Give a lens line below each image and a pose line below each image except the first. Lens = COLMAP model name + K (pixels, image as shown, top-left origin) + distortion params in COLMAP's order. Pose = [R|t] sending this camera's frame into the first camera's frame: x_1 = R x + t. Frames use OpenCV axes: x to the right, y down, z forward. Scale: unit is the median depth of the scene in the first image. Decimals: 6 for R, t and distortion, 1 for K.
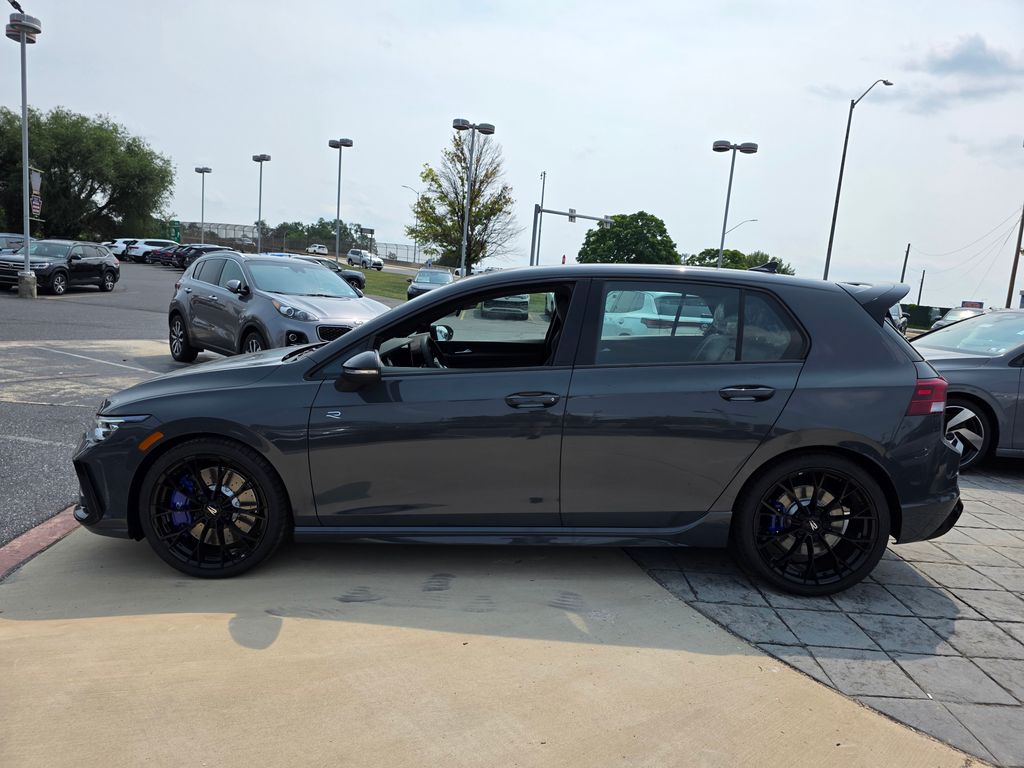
lens RADIAL K [[696.2, 0, 516.3], [0, 696.2, 385.2], [0, 0, 1]] dist [0.023952, -0.021302]
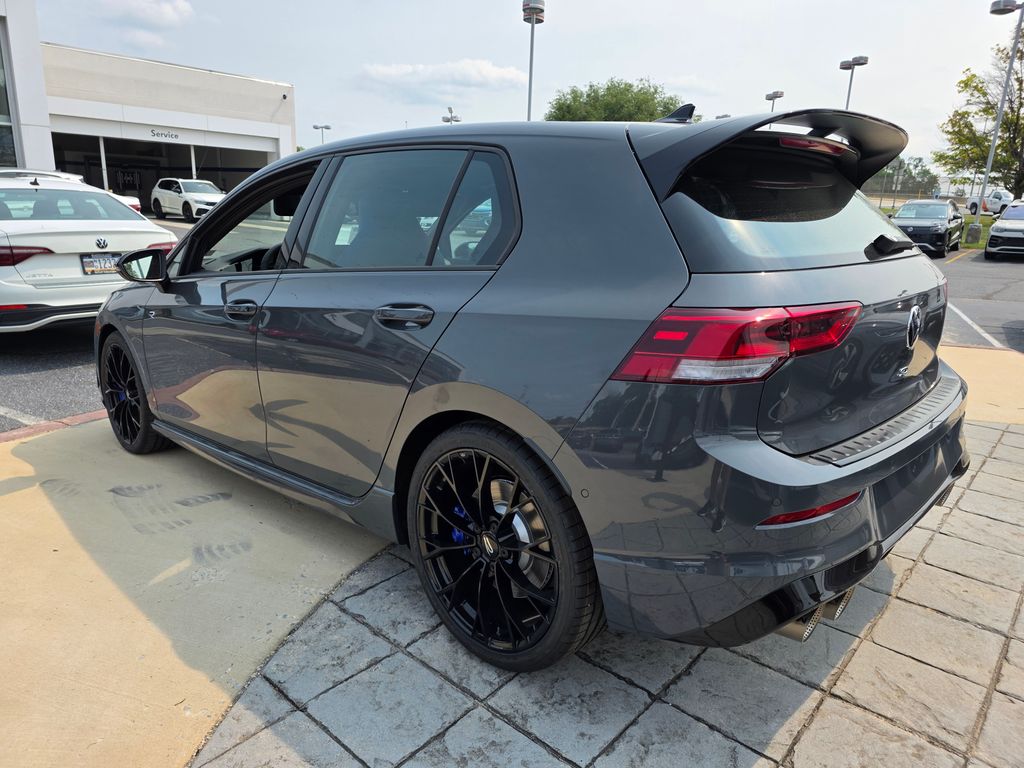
lens RADIAL K [[696.2, 0, 522.8], [0, 696.2, 390.4], [0, 0, 1]] dist [0.023952, -0.021302]
pose [[0.737826, 0.121320, -0.663999, 0.138106], [-0.069839, 0.992156, 0.103674, 0.000954], [0.671368, -0.030120, 0.740512, 0.098537]]
